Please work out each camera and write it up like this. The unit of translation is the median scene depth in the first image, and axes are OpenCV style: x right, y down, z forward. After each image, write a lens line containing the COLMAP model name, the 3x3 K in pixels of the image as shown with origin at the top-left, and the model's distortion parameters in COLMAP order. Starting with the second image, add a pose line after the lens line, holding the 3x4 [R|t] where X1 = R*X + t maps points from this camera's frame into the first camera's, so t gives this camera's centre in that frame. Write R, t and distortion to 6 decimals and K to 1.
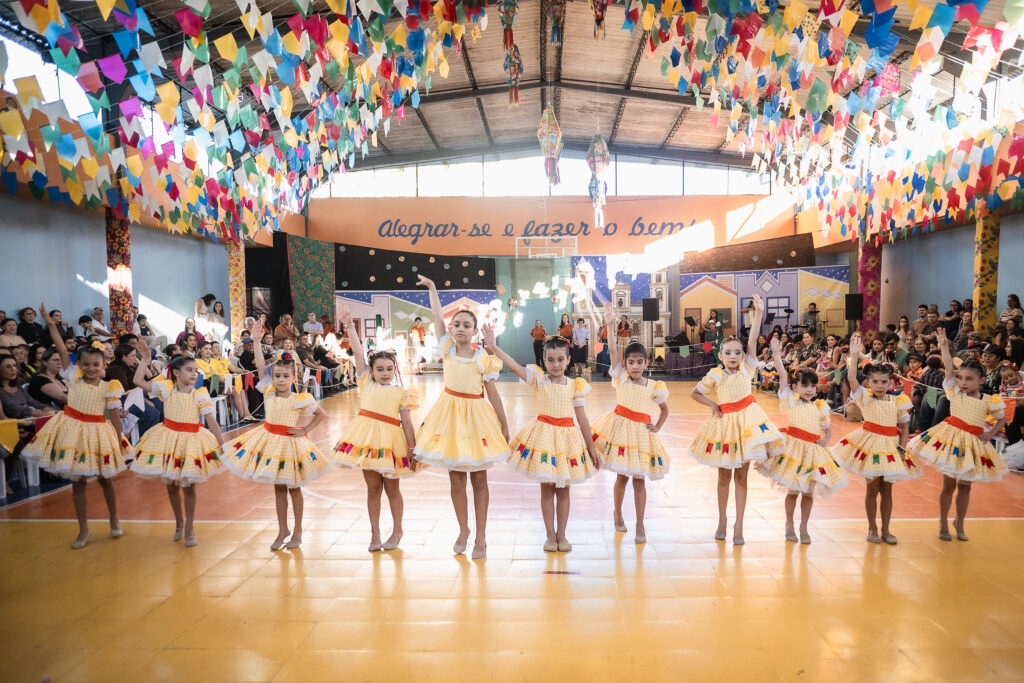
lens RADIAL K [[689.4, 0, 550.6], [0, 689.4, 379.9], [0, 0, 1]] dist [-0.062407, 0.042387]
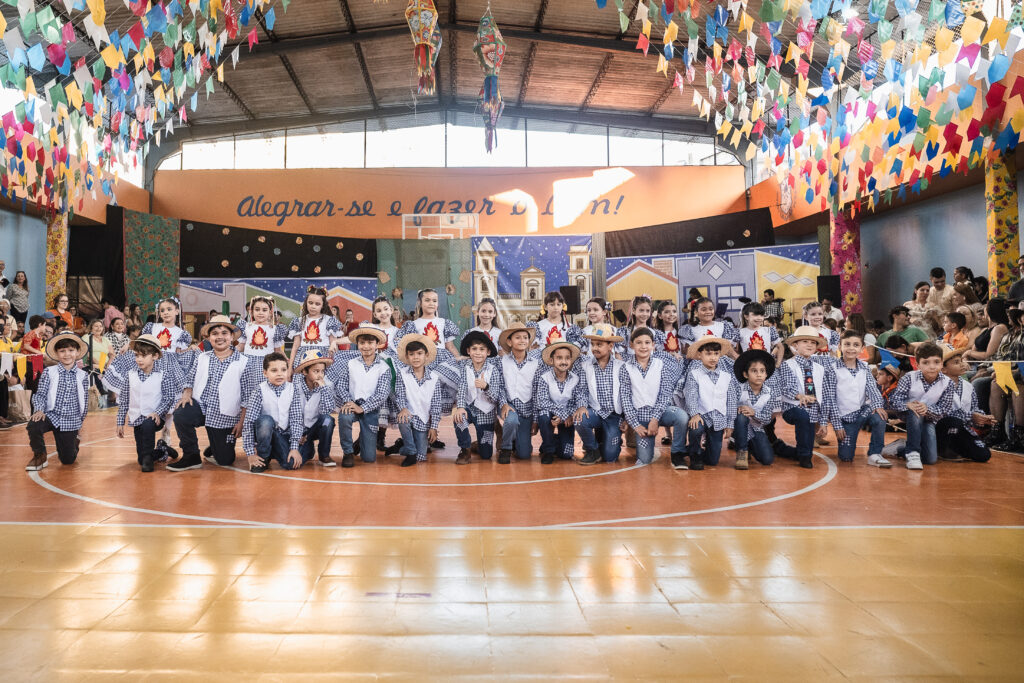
lens RADIAL K [[822.7, 0, 437.1], [0, 822.7, 300.4], [0, 0, 1]] dist [-0.064557, 0.056558]
pose [[0.999739, 0.002010, -0.022760, 0.012787], [-0.005045, 0.990958, -0.134076, 0.024758], [0.022285, 0.134156, 0.990710, 0.052449]]
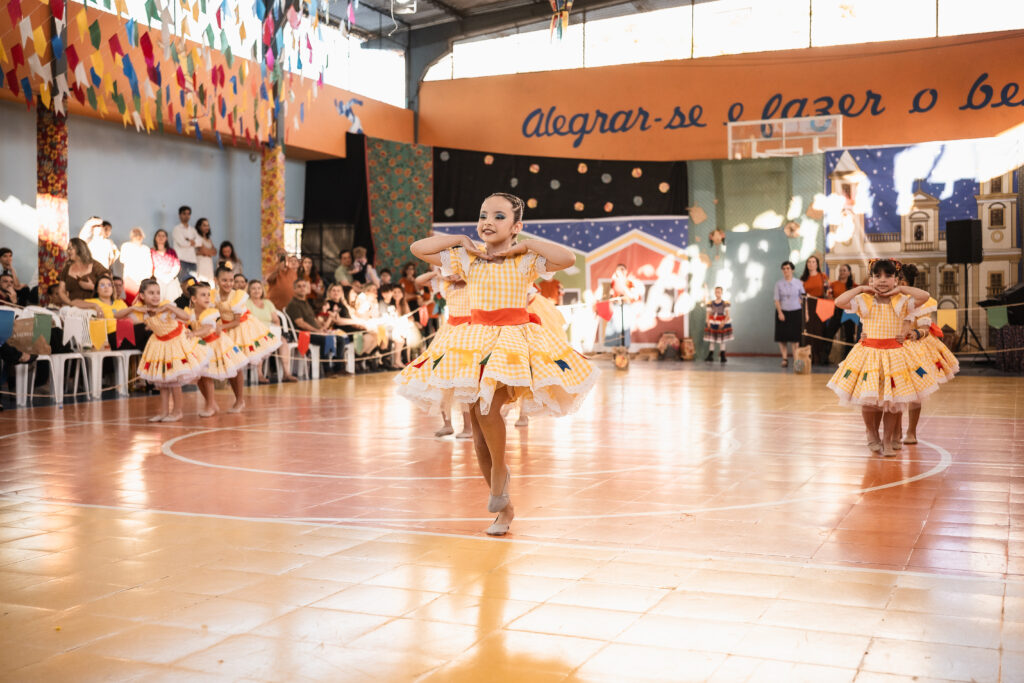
lens RADIAL K [[1180.3, 0, 510.4], [0, 1180.3, 338.1], [0, 0, 1]] dist [0.014920, -0.020782]
pose [[0.923214, 0.011632, -0.384109, 0.166009], [-0.033539, 0.998167, -0.050385, 0.025609], [0.382819, 0.059399, 0.921912, 0.044348]]
